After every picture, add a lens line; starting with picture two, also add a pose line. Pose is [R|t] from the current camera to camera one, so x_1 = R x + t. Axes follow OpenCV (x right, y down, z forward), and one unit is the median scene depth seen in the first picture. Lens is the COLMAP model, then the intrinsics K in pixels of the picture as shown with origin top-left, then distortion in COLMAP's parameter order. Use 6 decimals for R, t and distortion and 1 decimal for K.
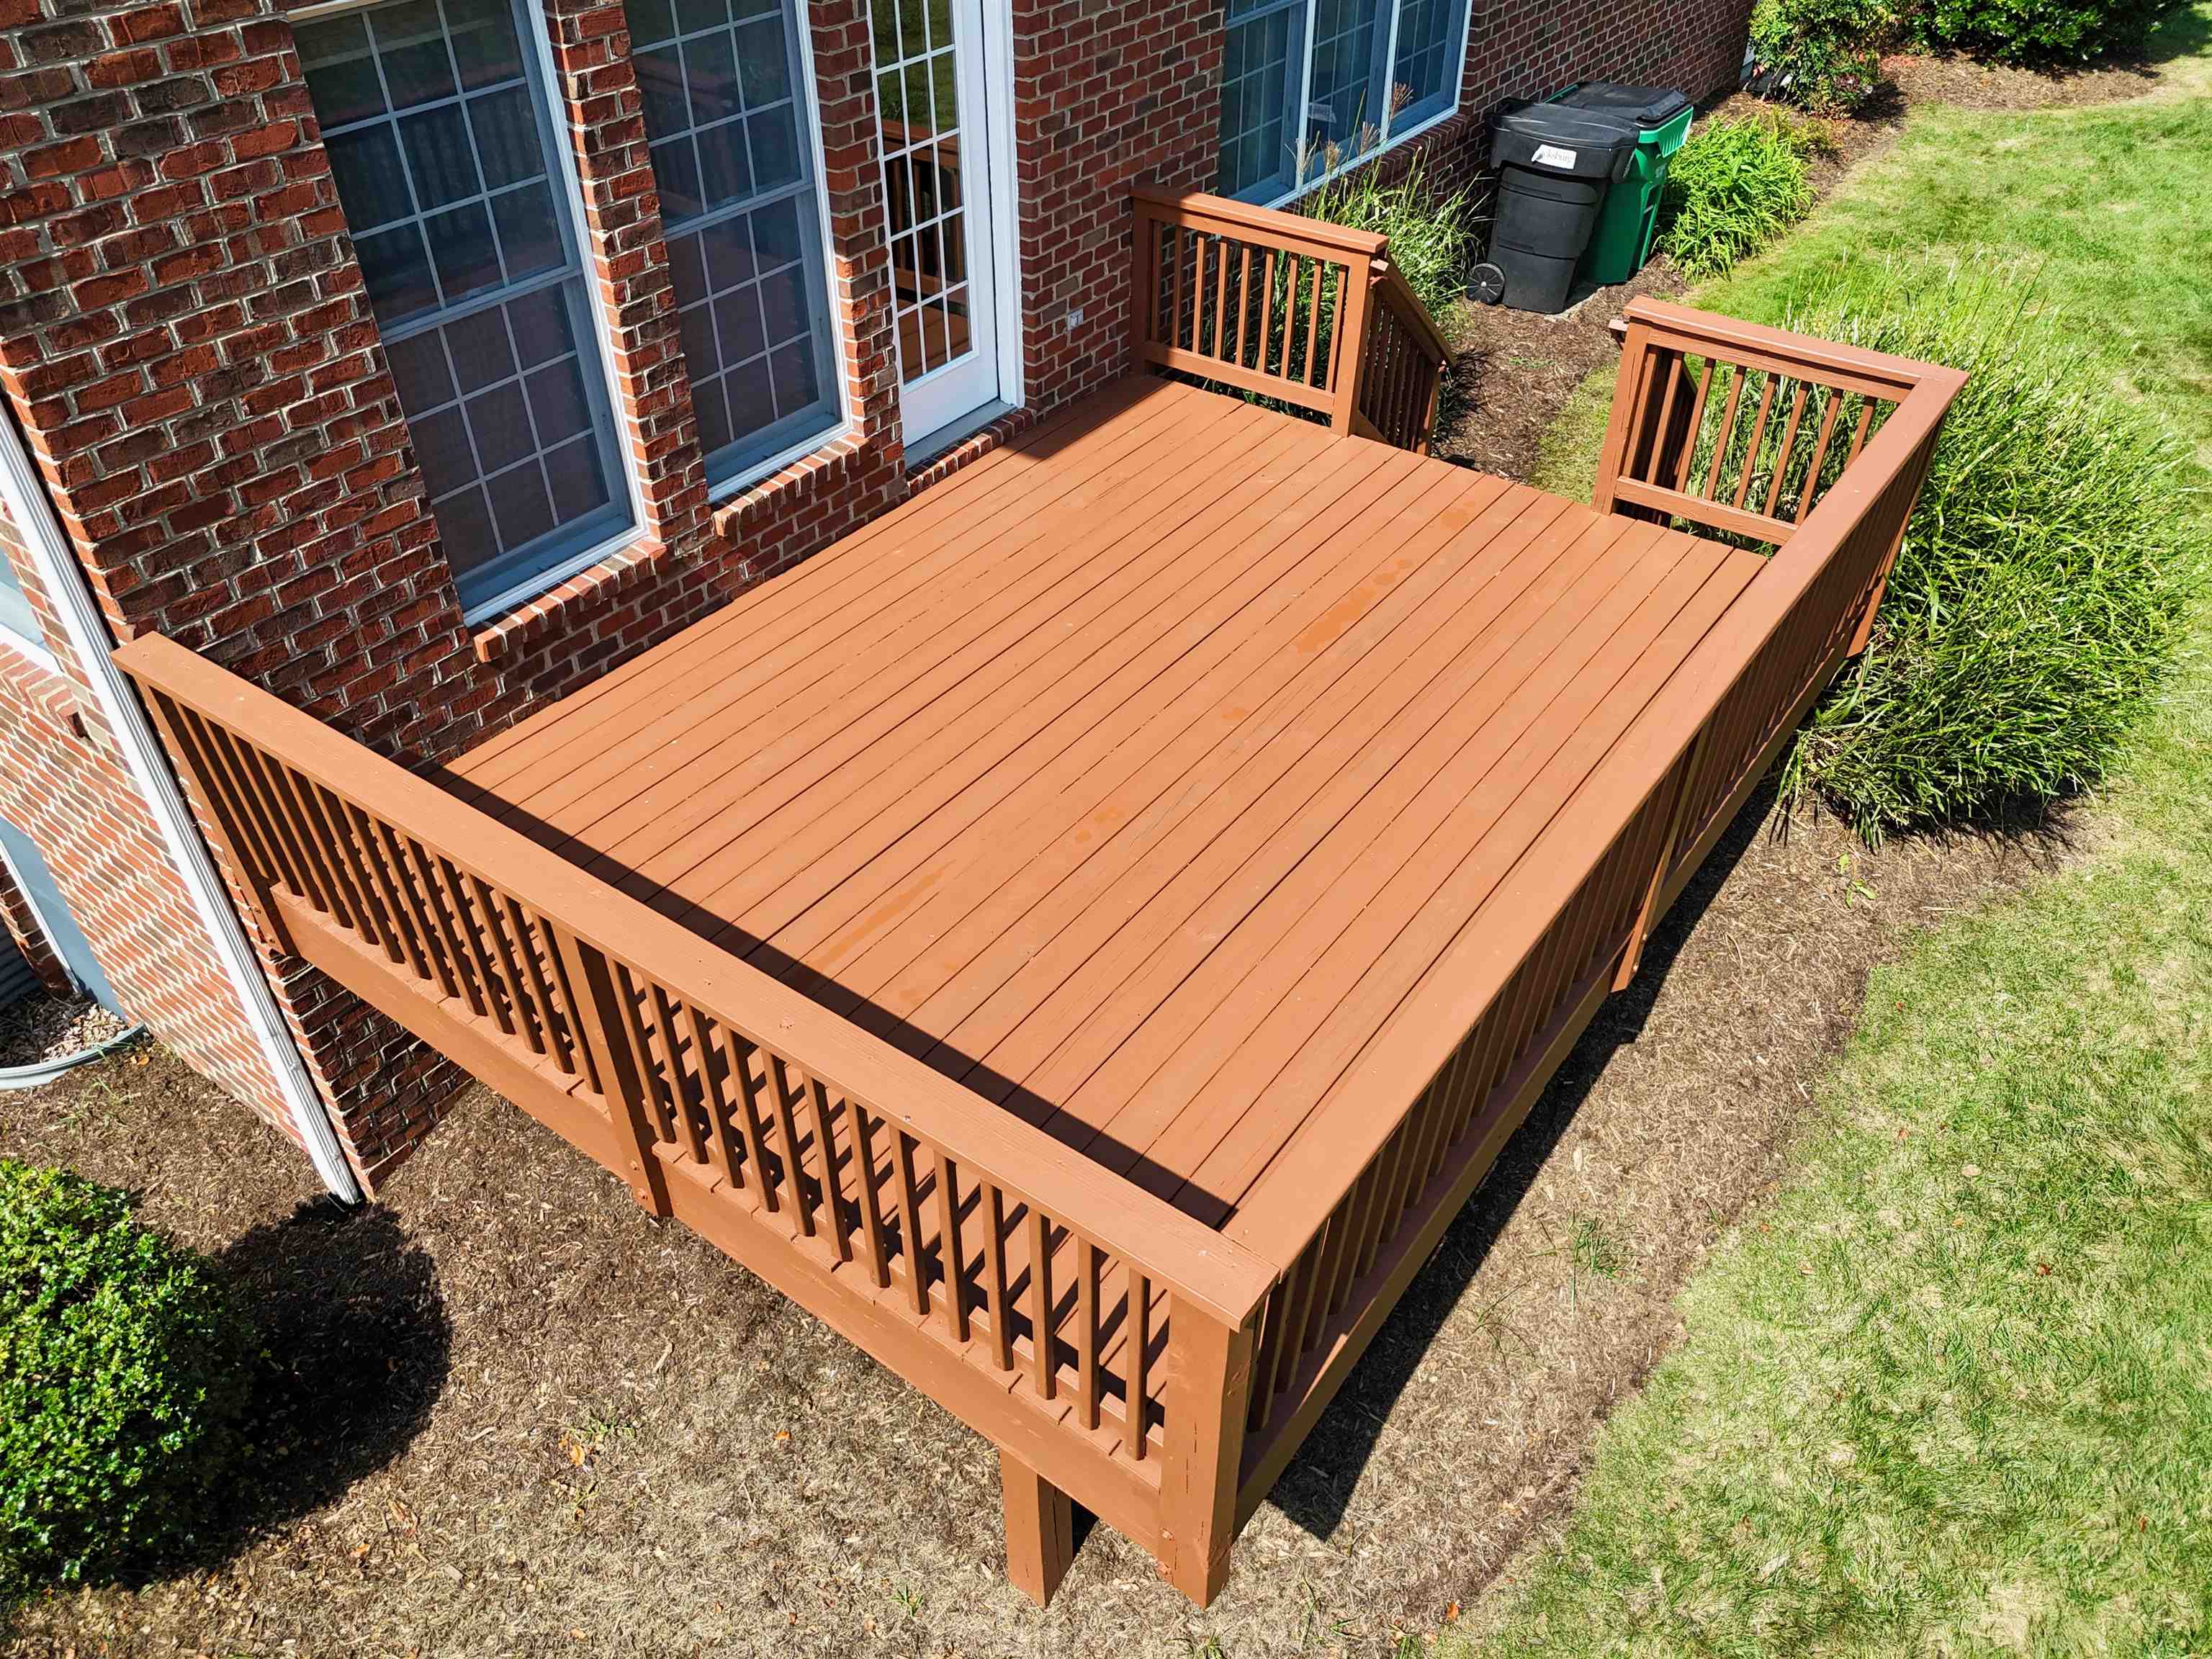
lens RADIAL K [[1639.1, 0, 1106.0], [0, 1639.1, 829.5], [0, 0, 1]] dist [0.058192, -0.044063]
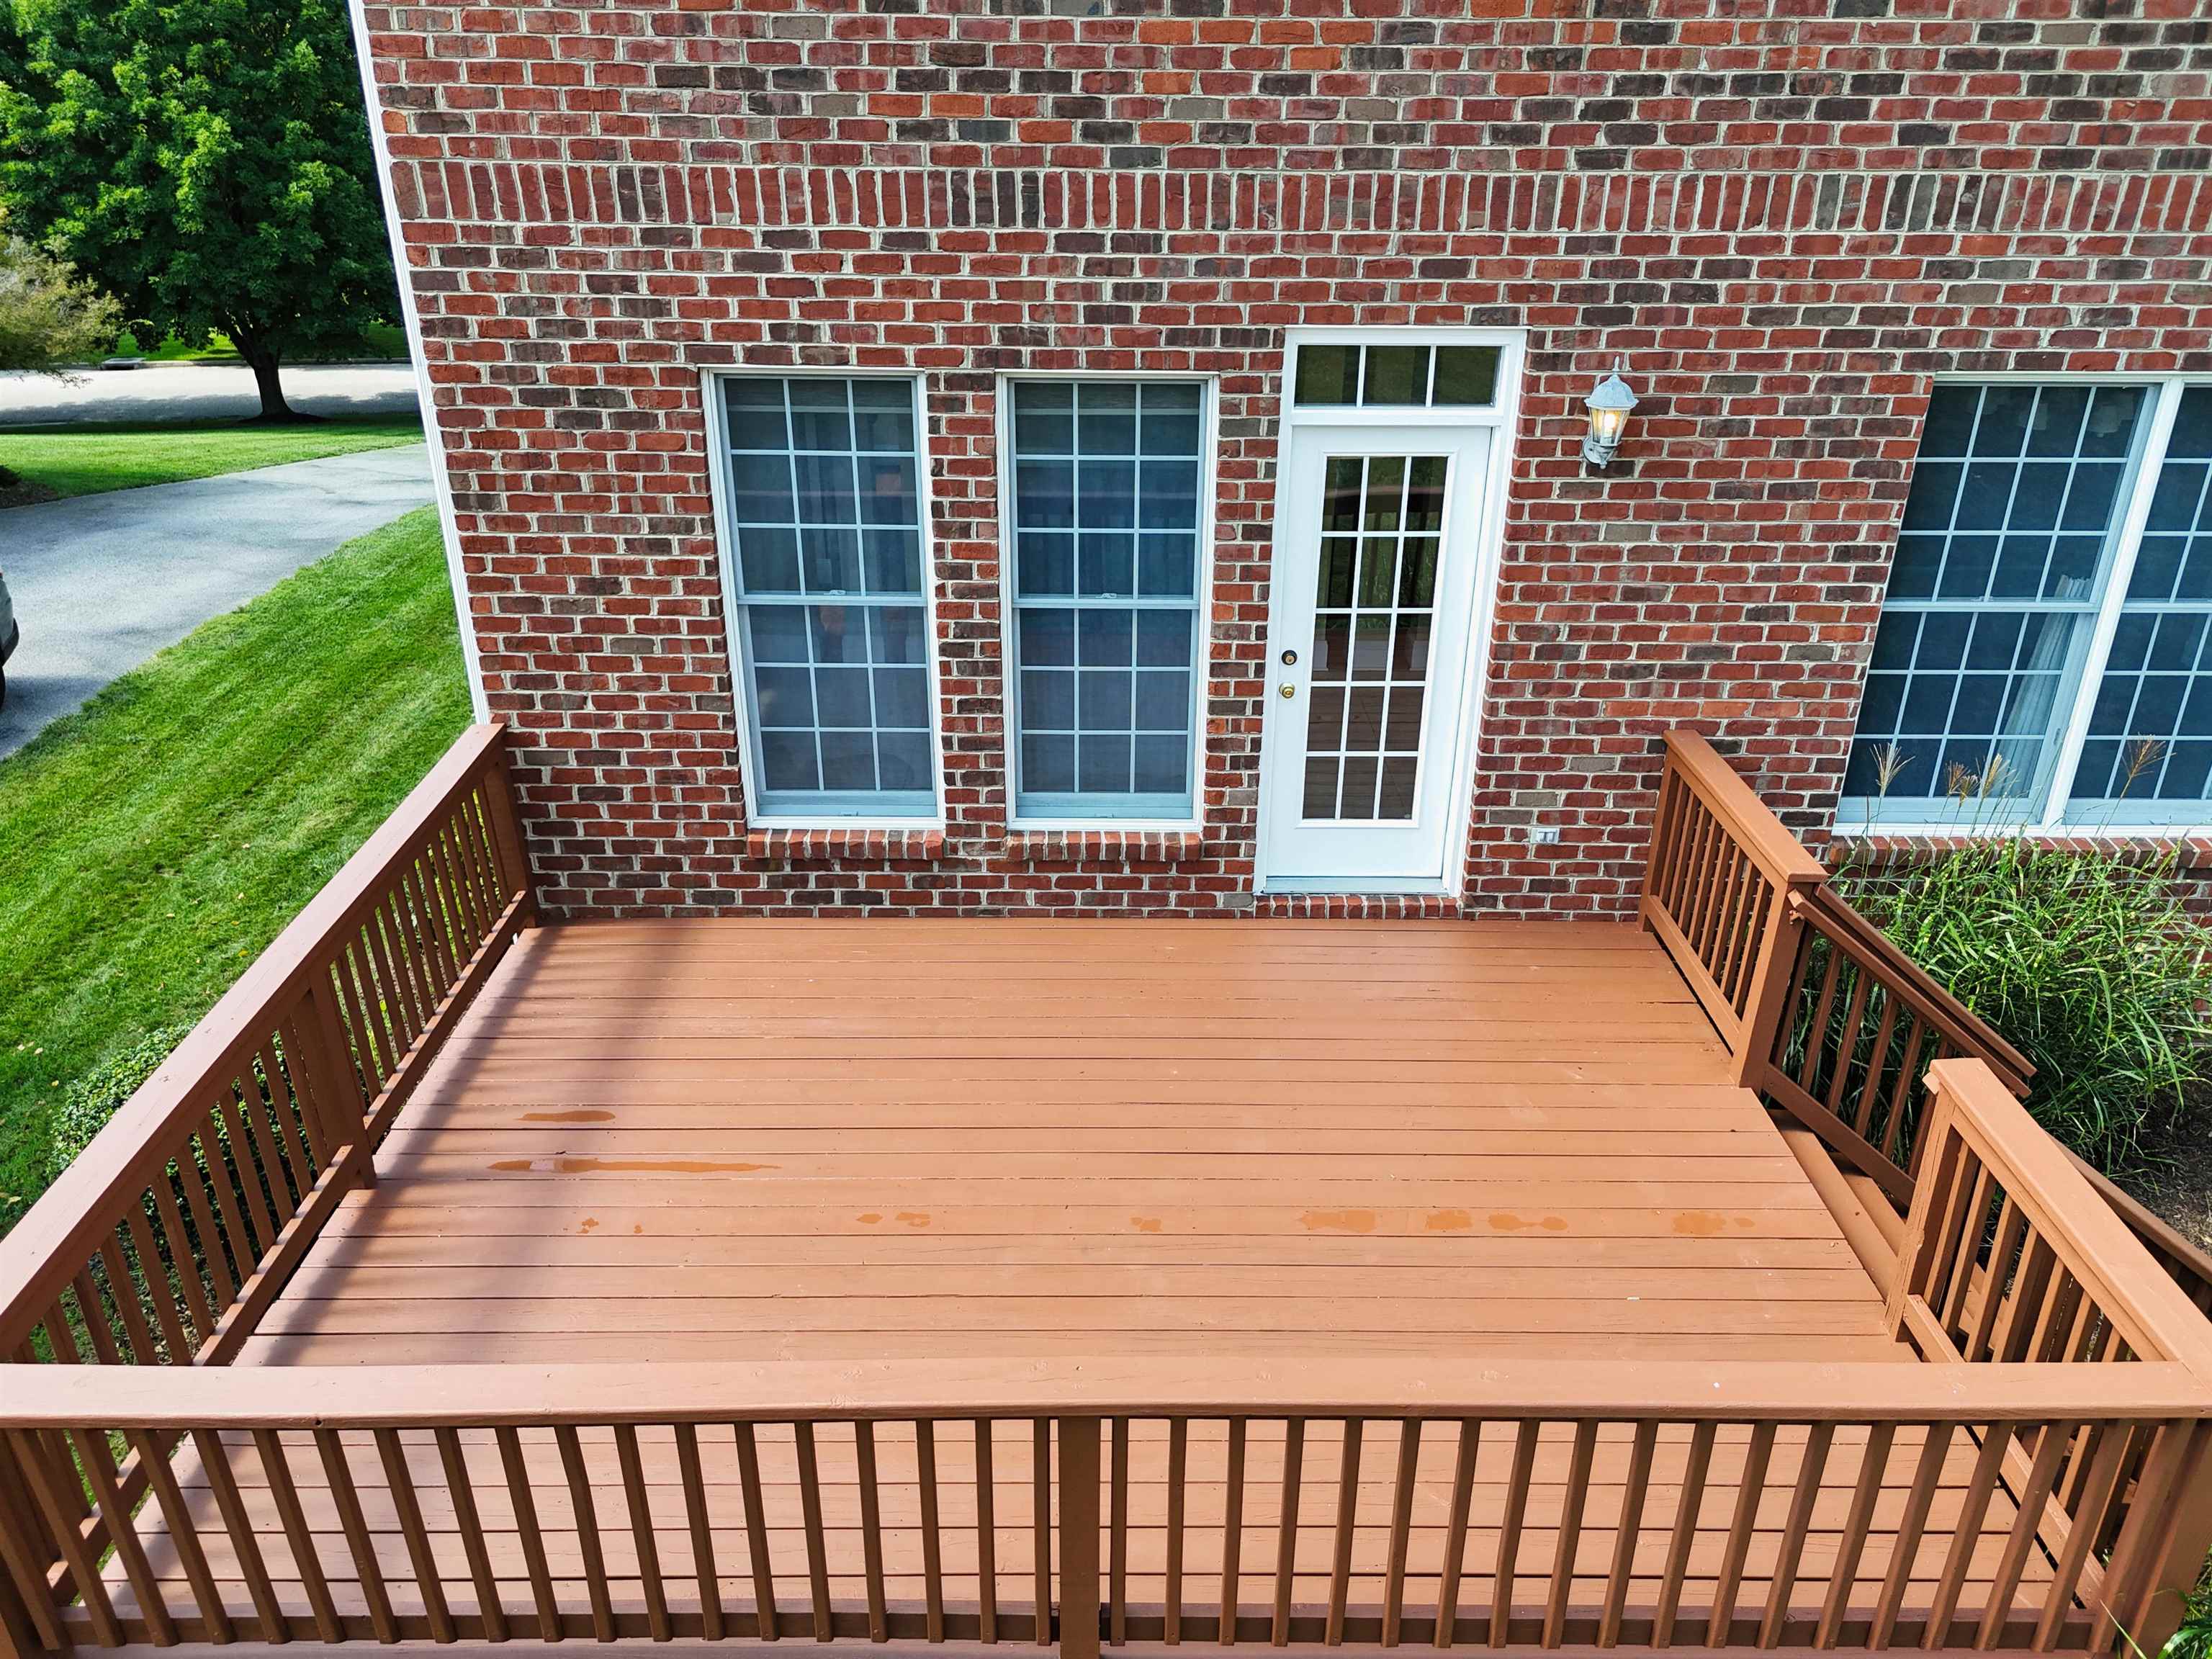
lens RADIAL K [[1639.1, 0, 1106.0], [0, 1639.1, 829.5], [0, 0, 1]] dist [0.058192, -0.044063]
pose [[0.593861, 0.346843, -0.725967, 0.553898], [-0.513922, 0.857771, -0.010587, -0.200658], [0.619042, 0.379378, 0.687648, 0.254636]]
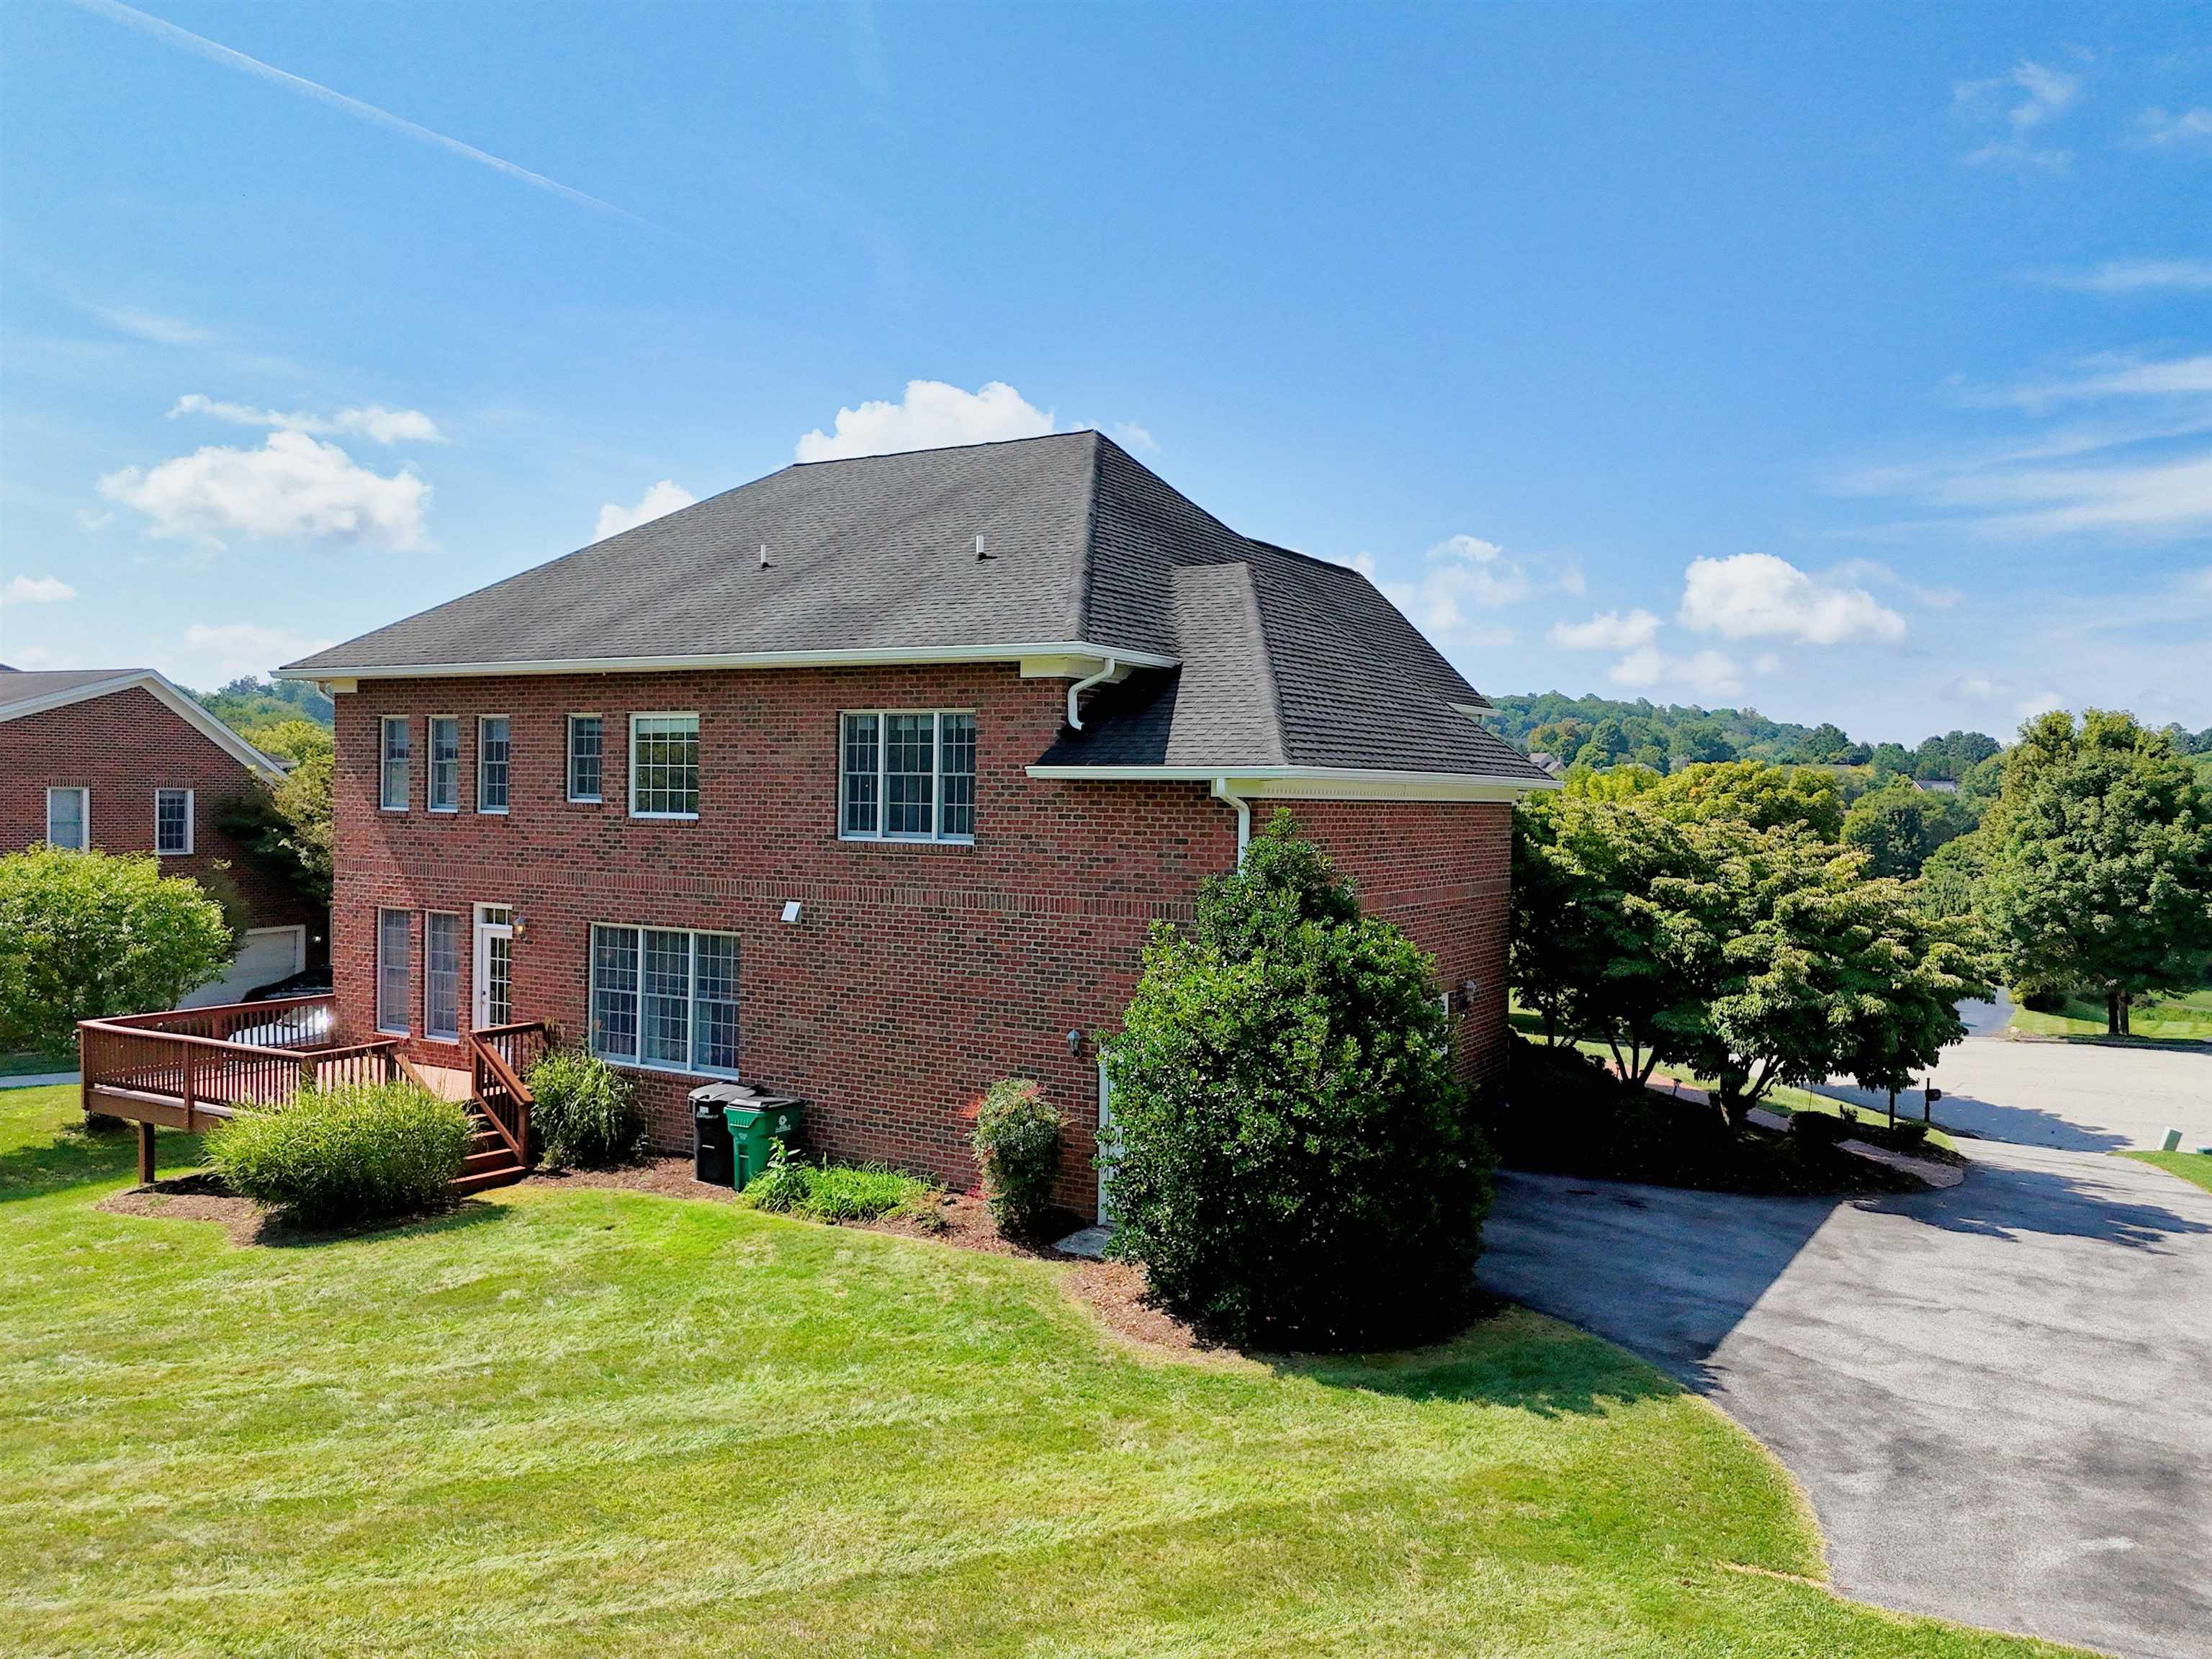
lens RADIAL K [[1639.1, 0, 1106.0], [0, 1639.1, 829.5], [0, 0, 1]] dist [0.058192, -0.044063]
pose [[0.097396, 0.023174, -0.994976, 3.483341], [-0.640162, 0.766933, -0.044802, -1.315902], [0.762041, 0.641309, 0.089531, 1.437636]]
